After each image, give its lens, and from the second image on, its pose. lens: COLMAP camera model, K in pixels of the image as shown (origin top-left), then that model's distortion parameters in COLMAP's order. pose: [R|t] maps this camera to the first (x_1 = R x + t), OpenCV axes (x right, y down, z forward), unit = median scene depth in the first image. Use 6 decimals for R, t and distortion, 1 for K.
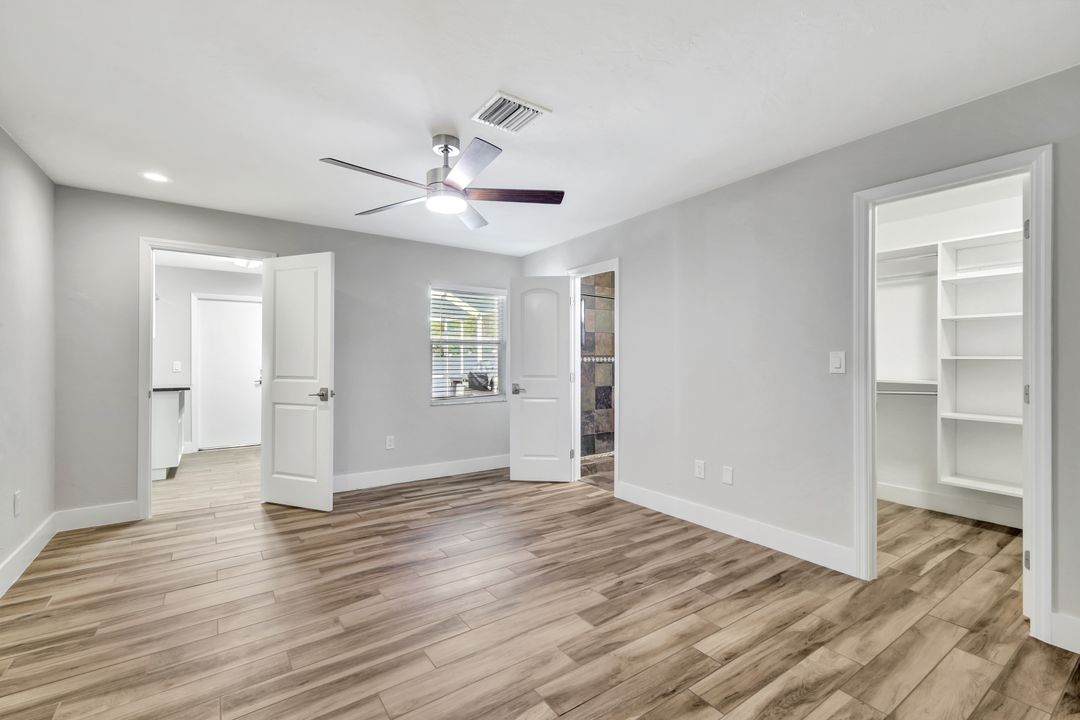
lens RADIAL K [[479.4, 0, 540.5], [0, 479.4, 361.9], [0, 0, 1]] dist [0.026031, 0.001575]
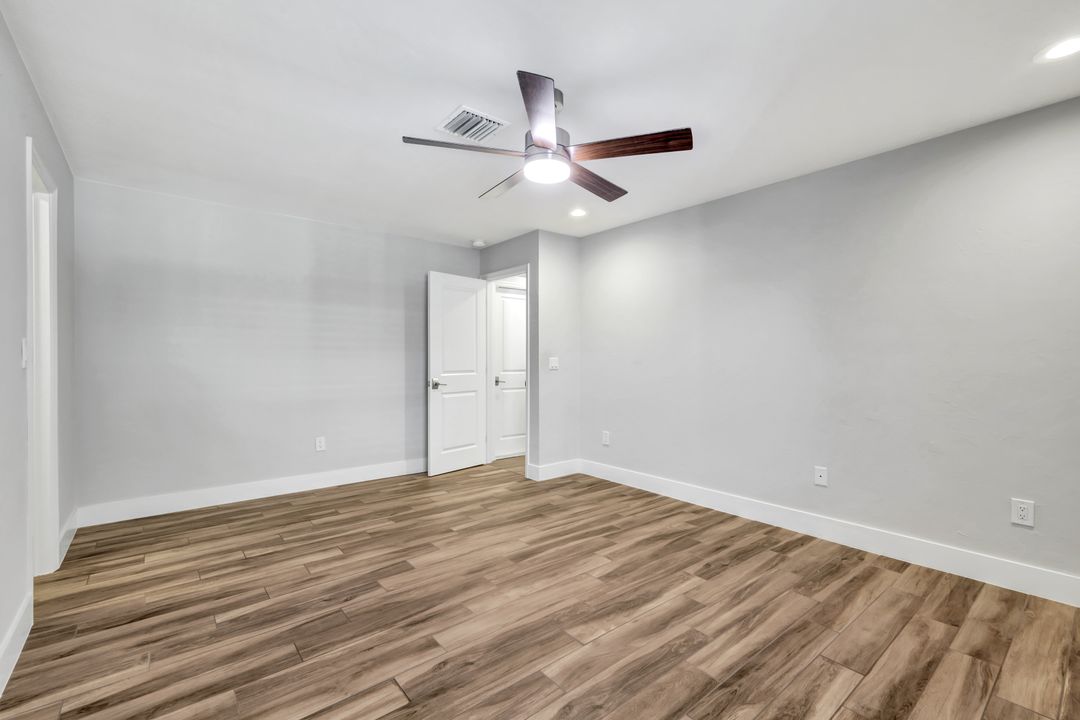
lens RADIAL K [[479.4, 0, 541.2], [0, 479.4, 357.4], [0, 0, 1]] dist [0.026031, 0.001575]
pose [[-0.996996, 0.000686, -0.077446, -0.111021], [0.000710, 1.000000, -0.000283, 0.005497], [0.077446, -0.000337, -0.996997, 1.722353]]
